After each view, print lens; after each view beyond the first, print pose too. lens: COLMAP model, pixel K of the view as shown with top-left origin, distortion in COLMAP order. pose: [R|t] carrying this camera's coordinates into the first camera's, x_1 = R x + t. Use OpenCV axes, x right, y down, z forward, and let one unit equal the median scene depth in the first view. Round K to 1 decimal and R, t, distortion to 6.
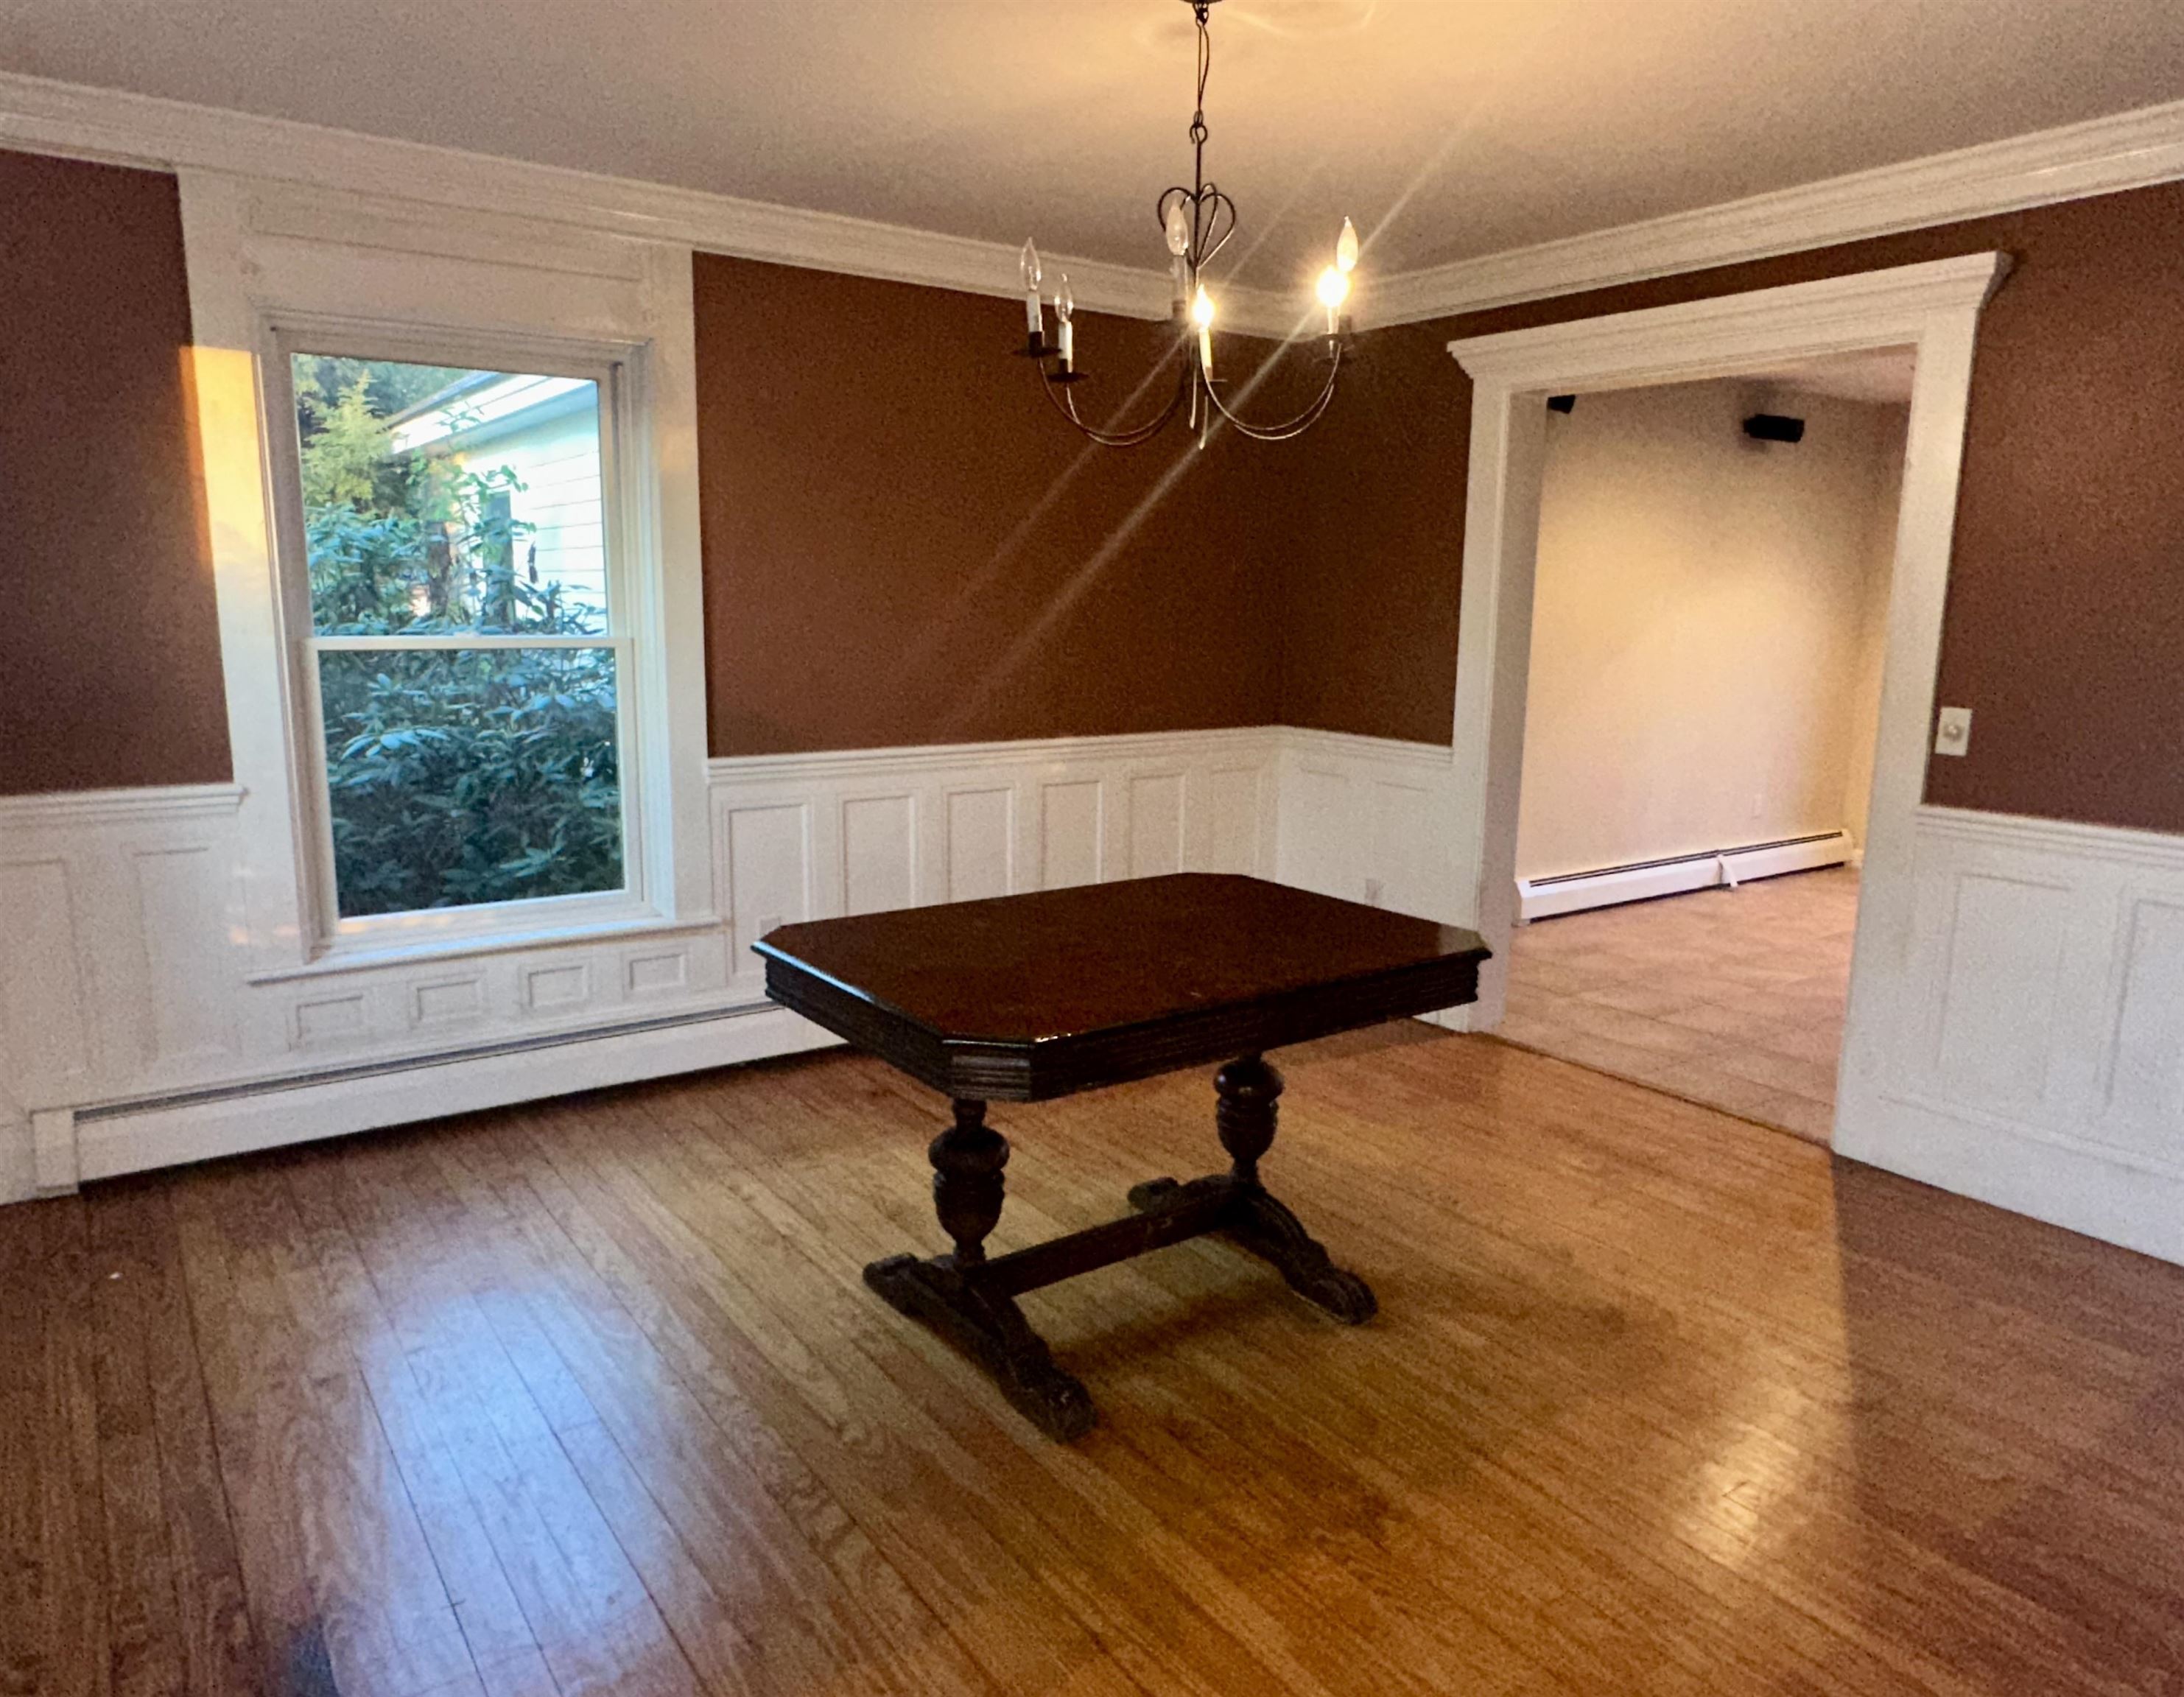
lens RADIAL K [[1449.0, 0, 1092.0], [0, 1449.0, 847.2], [0, 0, 1]] dist [0.003076, -0.000340]
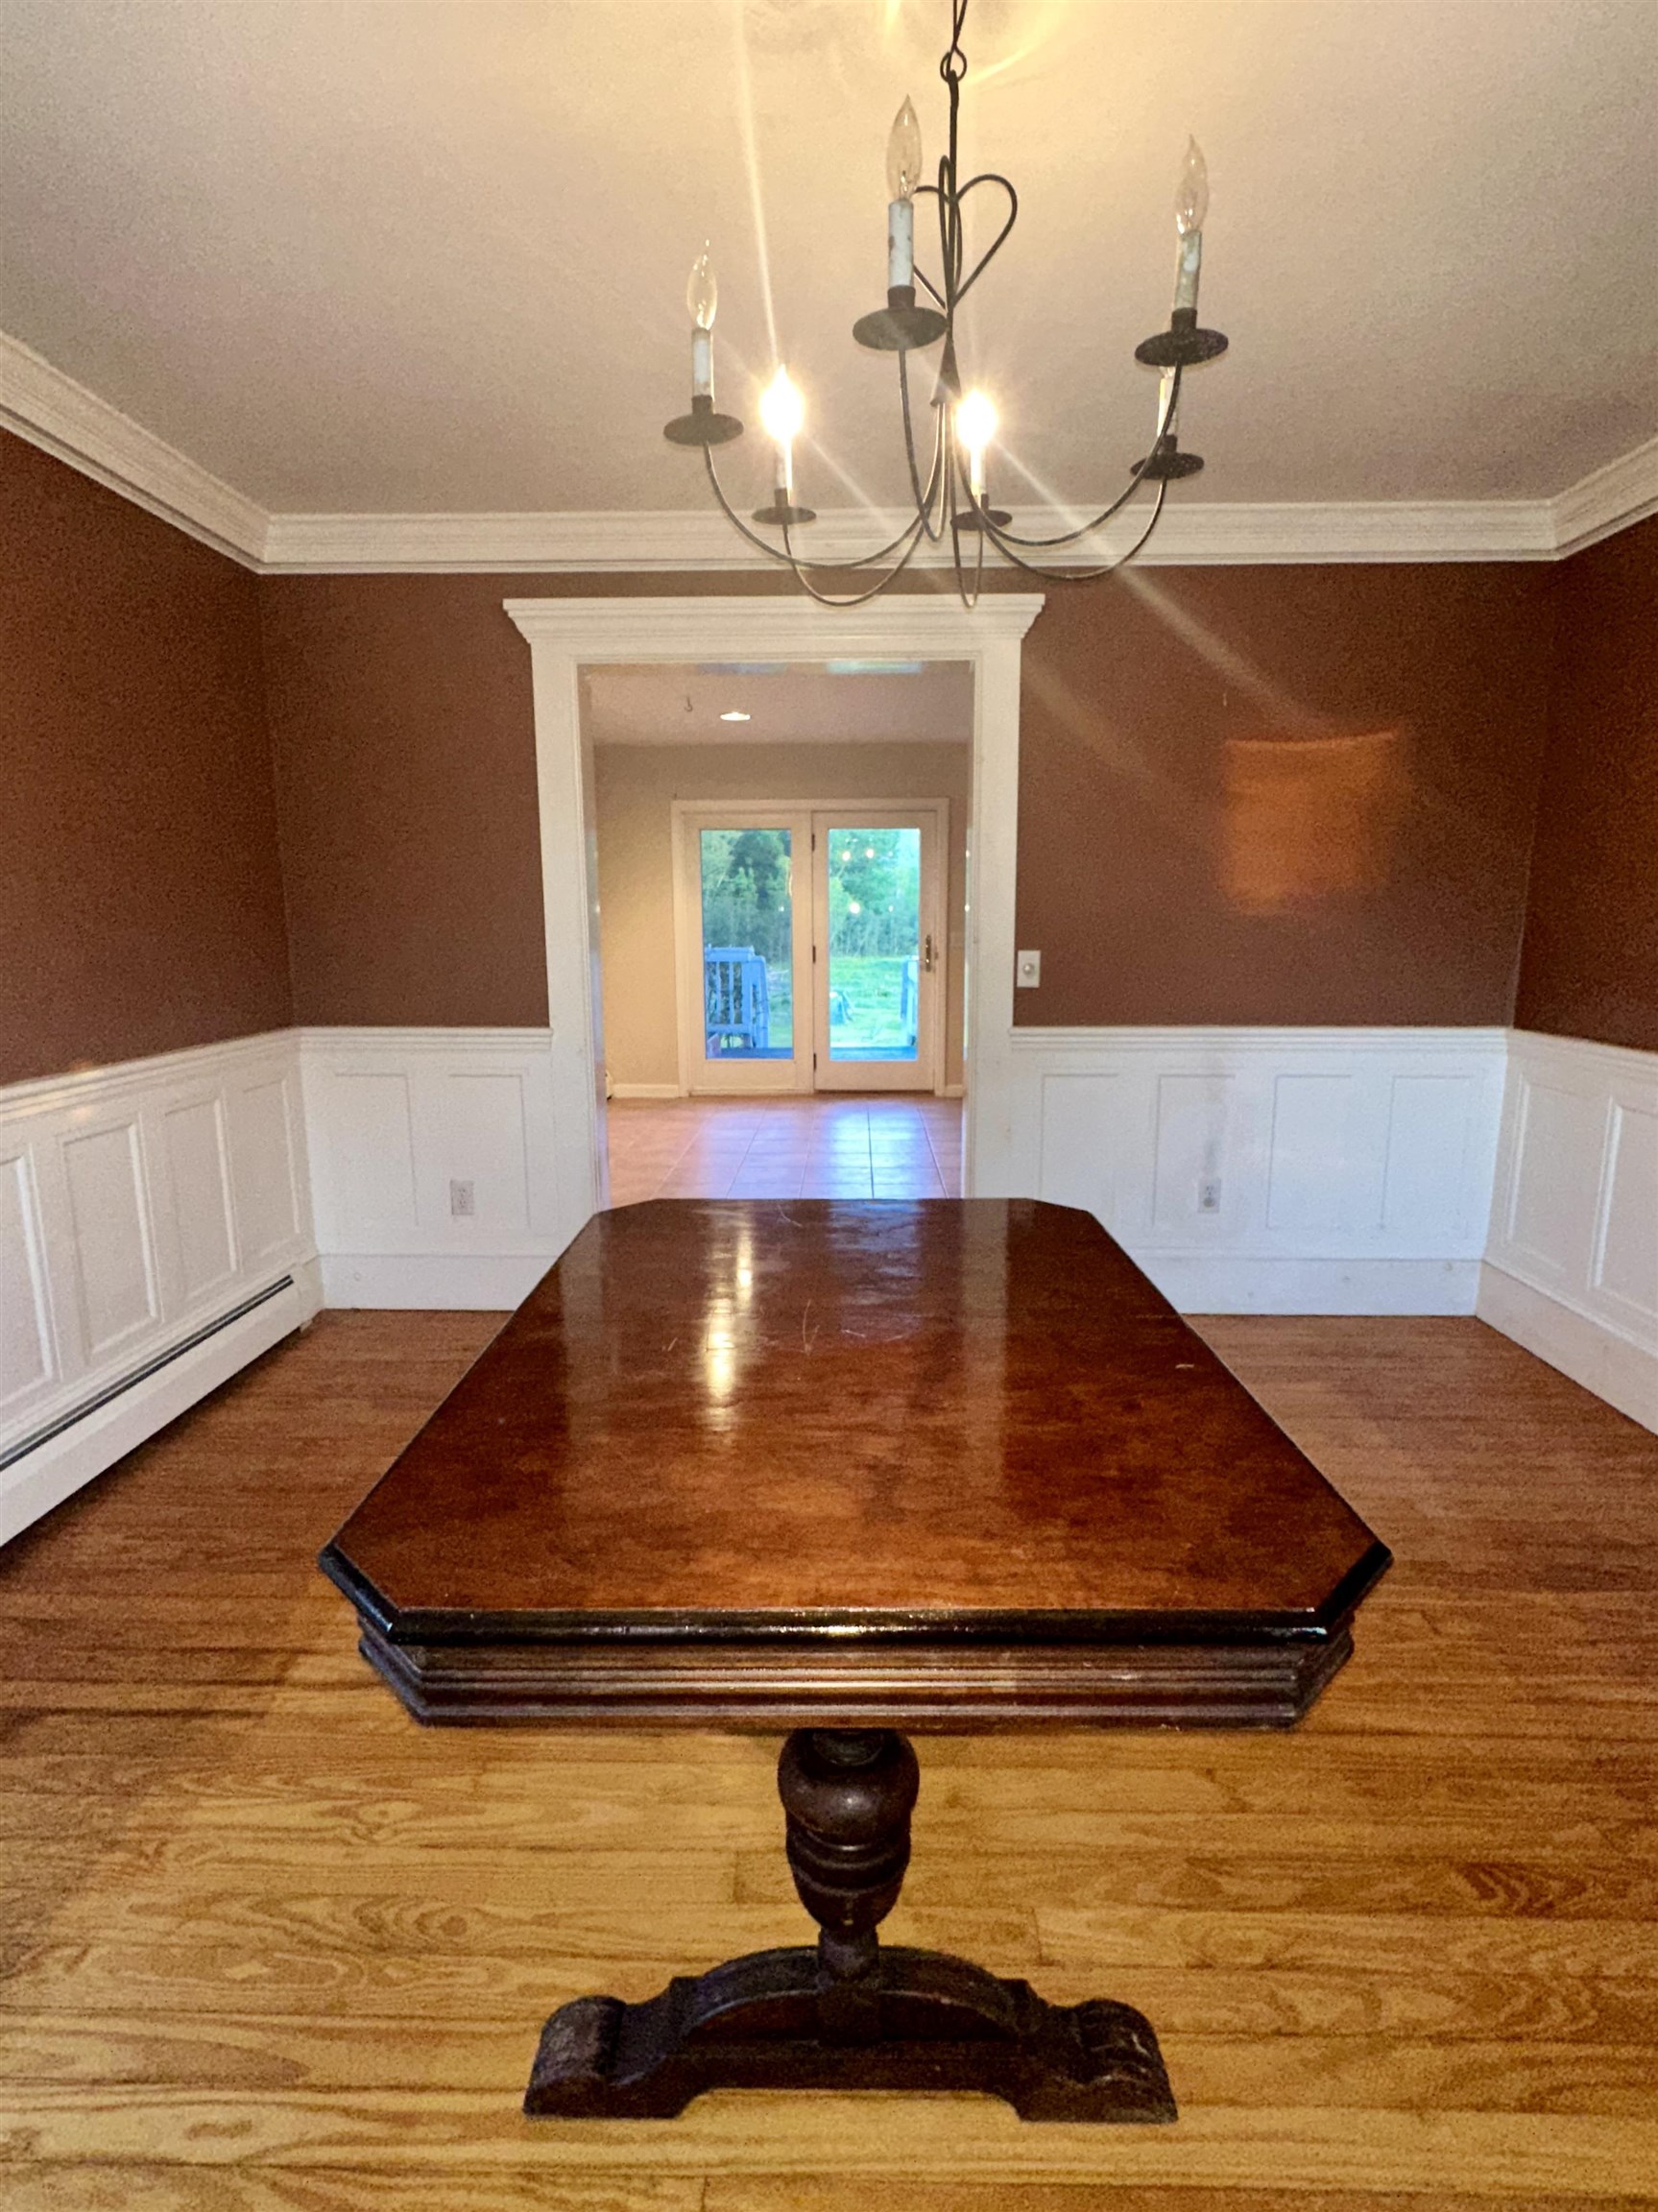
lens RADIAL K [[1062.4, 0, 822.7], [0, 1062.4, 1108.7], [0, 0, 1]] dist [-0.002039, -0.001084]
pose [[0.600998, -0.157648, 0.783548, -0.284320], [0.151298, 0.985069, 0.082145, -0.062151], [-0.784799, 0.069180, 0.615877, 0.562454]]
